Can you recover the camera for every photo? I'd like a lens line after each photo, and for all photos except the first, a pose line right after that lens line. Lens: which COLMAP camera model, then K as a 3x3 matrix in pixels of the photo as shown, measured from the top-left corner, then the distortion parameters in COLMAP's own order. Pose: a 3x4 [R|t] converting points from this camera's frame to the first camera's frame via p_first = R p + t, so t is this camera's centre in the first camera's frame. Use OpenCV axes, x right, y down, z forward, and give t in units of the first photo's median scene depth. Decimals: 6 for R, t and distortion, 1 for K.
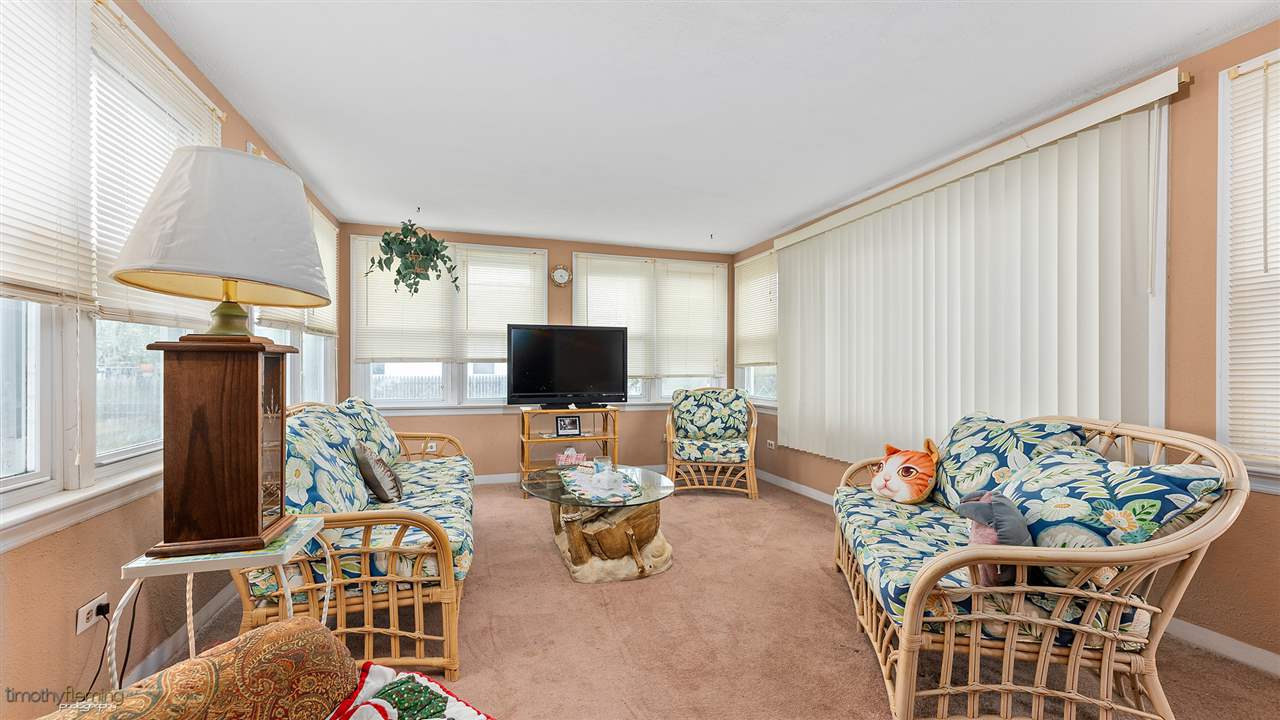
lens RADIAL K [[514.3, 0, 641.1], [0, 514.3, 363.5], [0, 0, 1]] dist [0.001527, -0.000029]
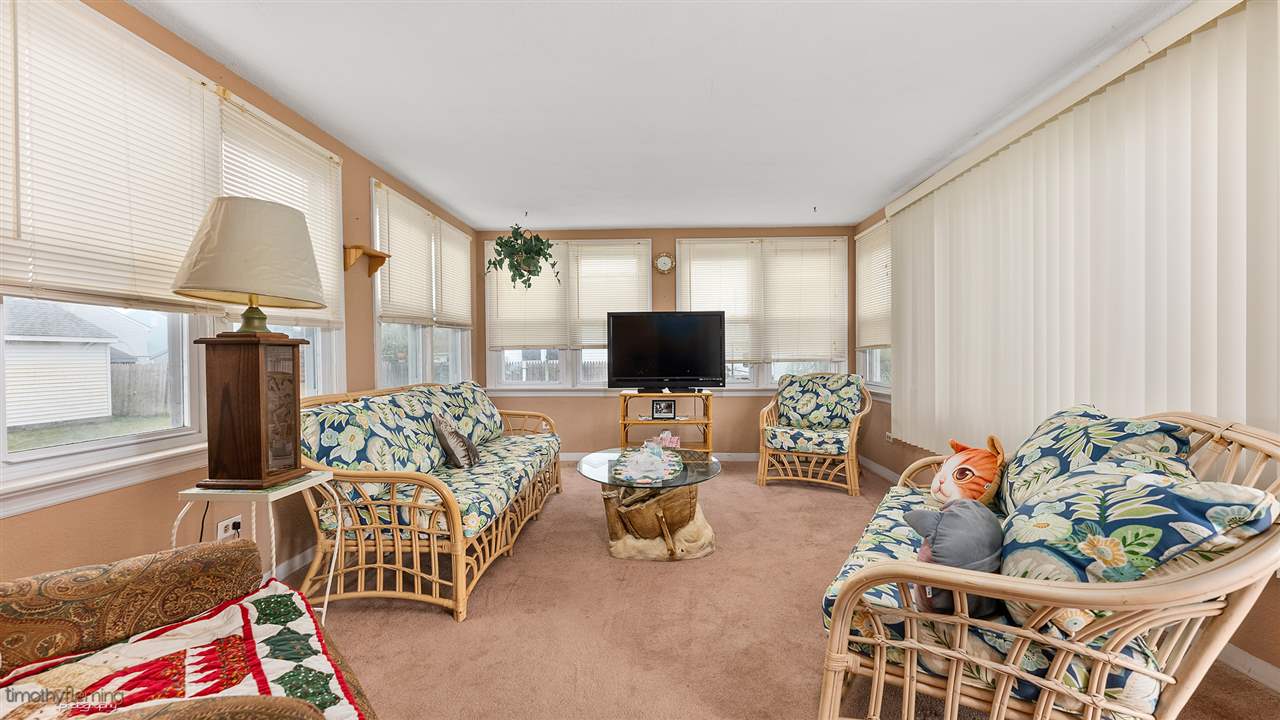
lens RADIAL K [[515.1, 0, 640.4], [0, 515.1, 355.3], [0, 0, 1]] dist [-0.003717, -0.000508]
pose [[0.937456, -0.007939, -0.348012, 0.330019], [0.012618, 0.999858, 0.011179, 0.002421], [0.347874, -0.014871, 0.937423, 0.041783]]
